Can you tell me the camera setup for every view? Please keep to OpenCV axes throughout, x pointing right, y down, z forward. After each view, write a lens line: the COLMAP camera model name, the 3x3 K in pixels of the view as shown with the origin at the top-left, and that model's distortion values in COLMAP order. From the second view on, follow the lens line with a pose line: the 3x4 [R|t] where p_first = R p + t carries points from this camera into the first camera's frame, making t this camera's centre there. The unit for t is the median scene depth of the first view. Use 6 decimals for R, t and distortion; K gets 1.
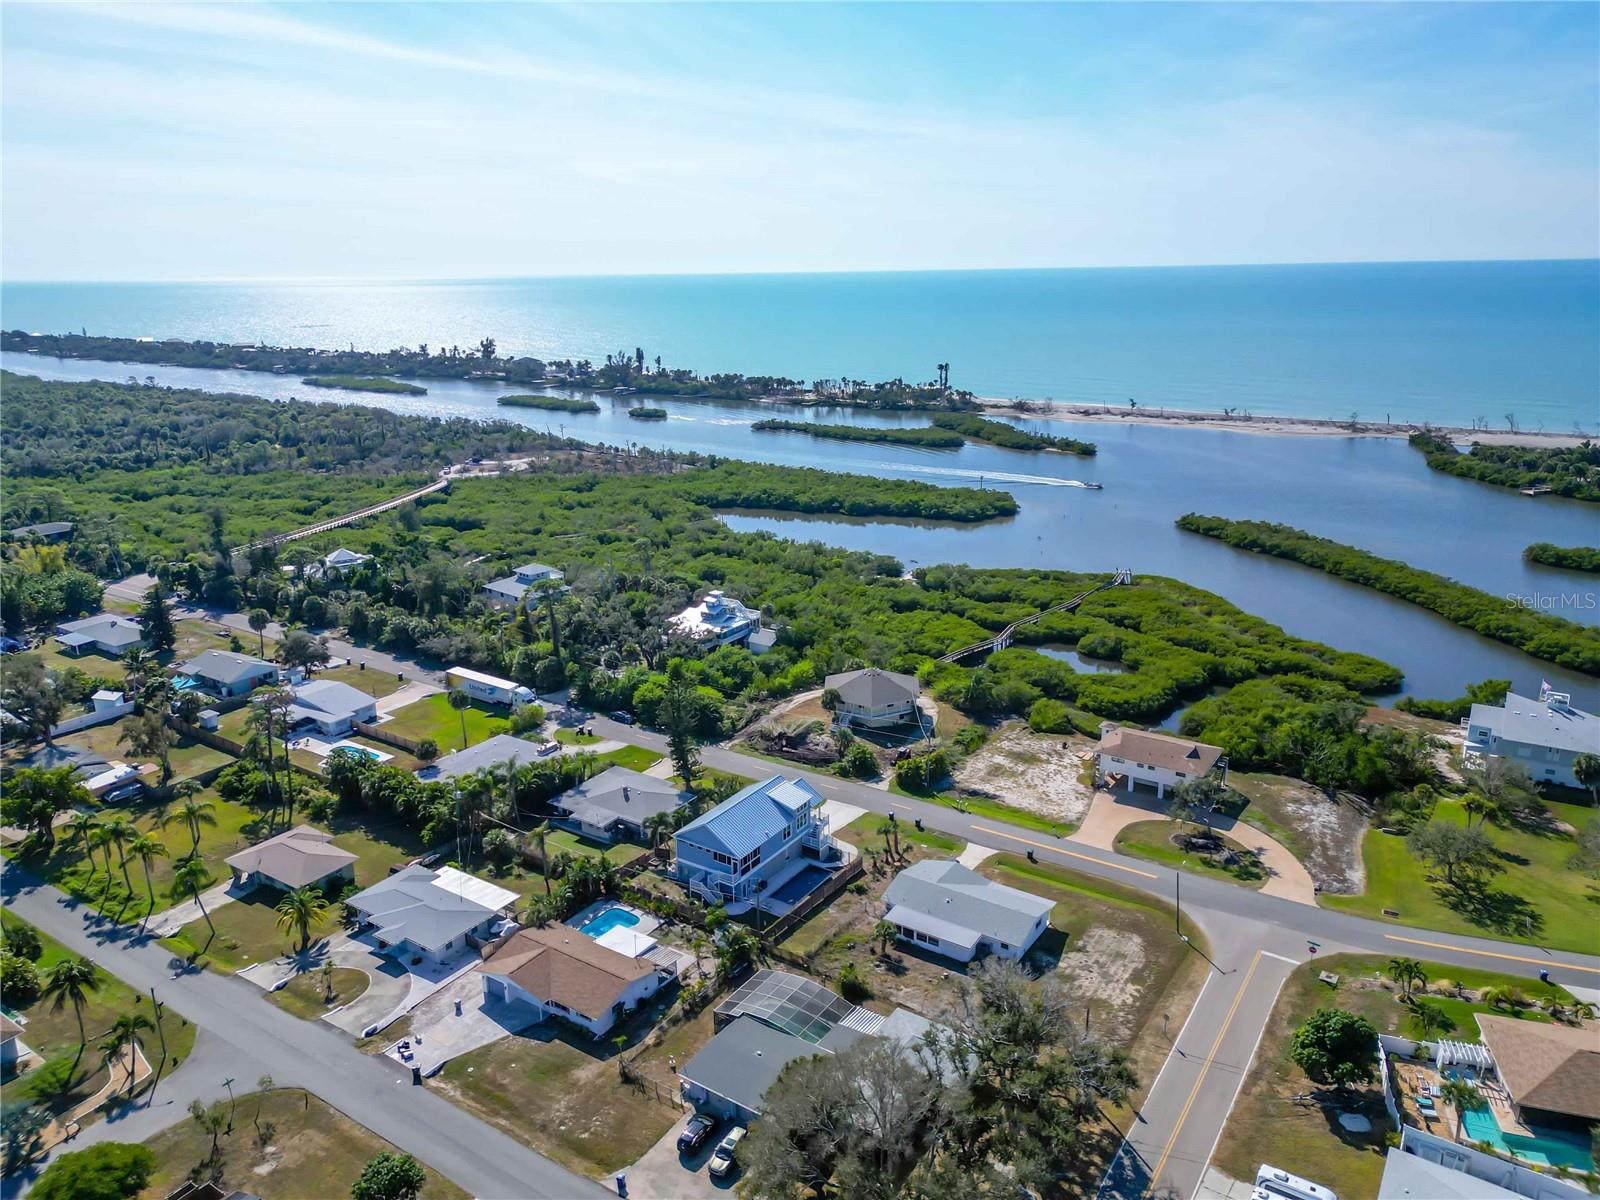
lens RADIAL K [[1110.8, 0, 797.4], [0, 1110.8, 589.9], [0, 0, 1]] dist [0.051419, -0.049919]
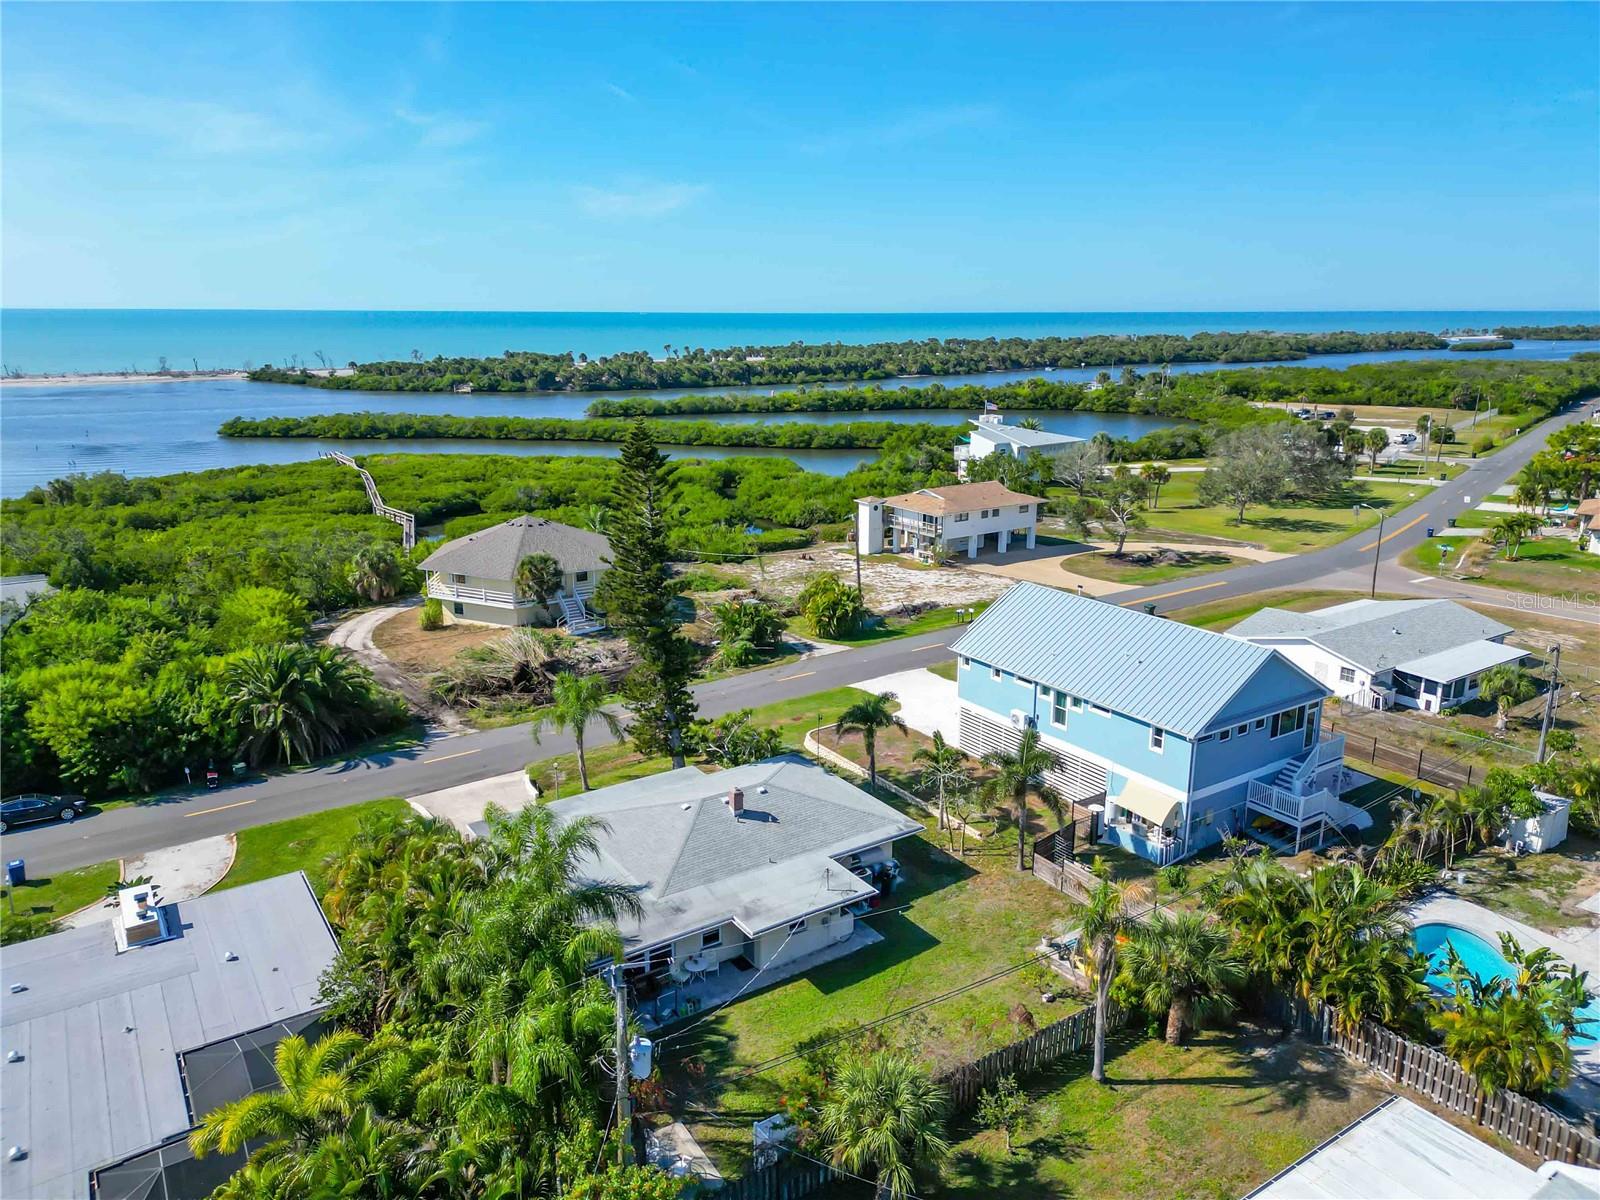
lens RADIAL K [[1110.8, 0, 801.7], [0, 1110.8, 593.0], [0, 0, 1]] dist [0.051419, -0.049919]
pose [[0.366076, -0.210086, 0.906561, -0.114974], [0.247730, 0.961031, 0.122674, 0.024569], [-0.897005, 0.179674, 0.403855, 0.231825]]
